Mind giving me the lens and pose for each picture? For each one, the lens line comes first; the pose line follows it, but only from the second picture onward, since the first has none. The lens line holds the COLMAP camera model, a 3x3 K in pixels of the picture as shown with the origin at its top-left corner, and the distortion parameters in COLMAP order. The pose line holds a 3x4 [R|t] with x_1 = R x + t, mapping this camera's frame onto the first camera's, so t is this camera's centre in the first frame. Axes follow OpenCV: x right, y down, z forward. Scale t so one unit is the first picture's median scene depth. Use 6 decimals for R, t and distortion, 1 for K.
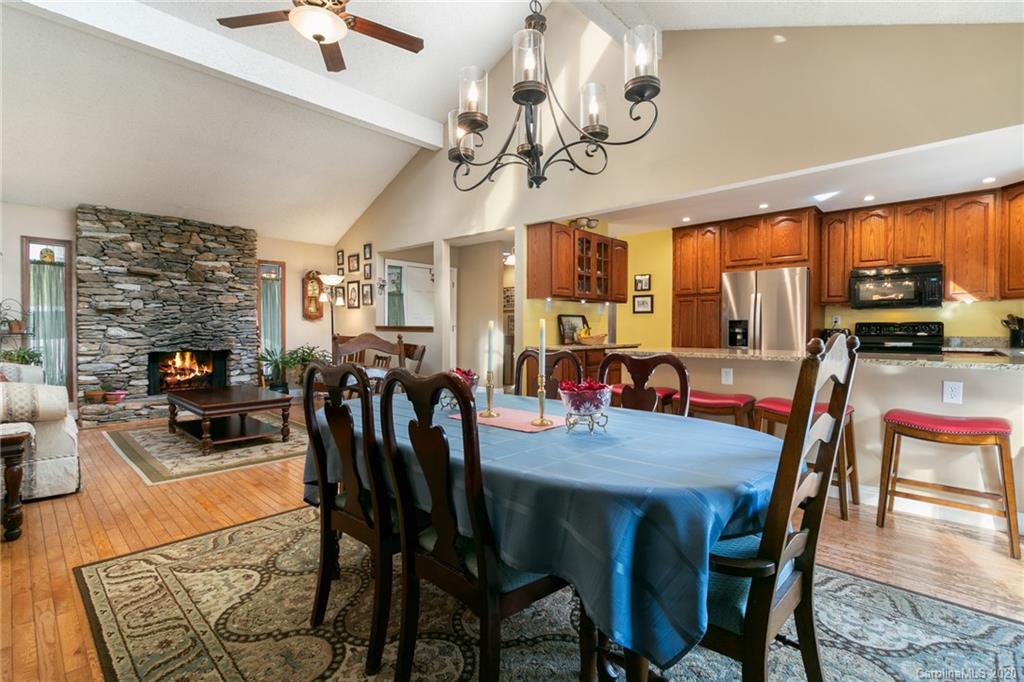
lens RADIAL K [[477.5, 0, 507.3], [0, 477.5, 334.1], [0, 0, 1]] dist [0.017167, -0.000296]
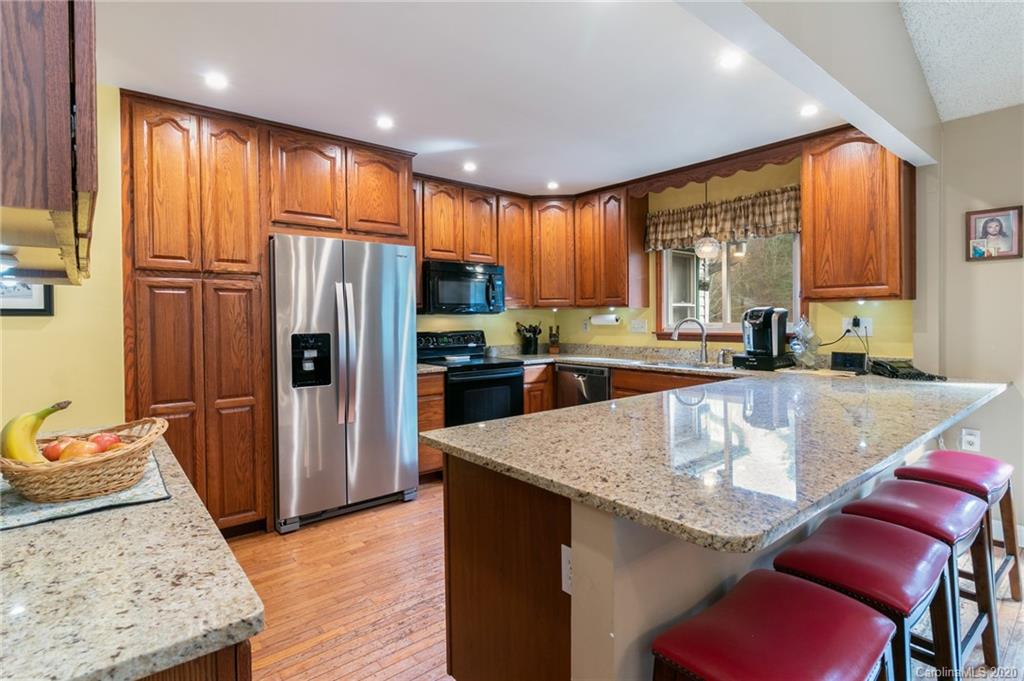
lens RADIAL K [[507.4, 0, 530.5], [0, 507.4, 327.1], [0, 0, 1]] dist [0.002570, 0.000019]
pose [[0.083032, -0.018189, 0.996381, -0.030596], [0.022841, 0.999606, 0.016344, -0.046781], [-0.996285, 0.021401, 0.083415, 0.874476]]
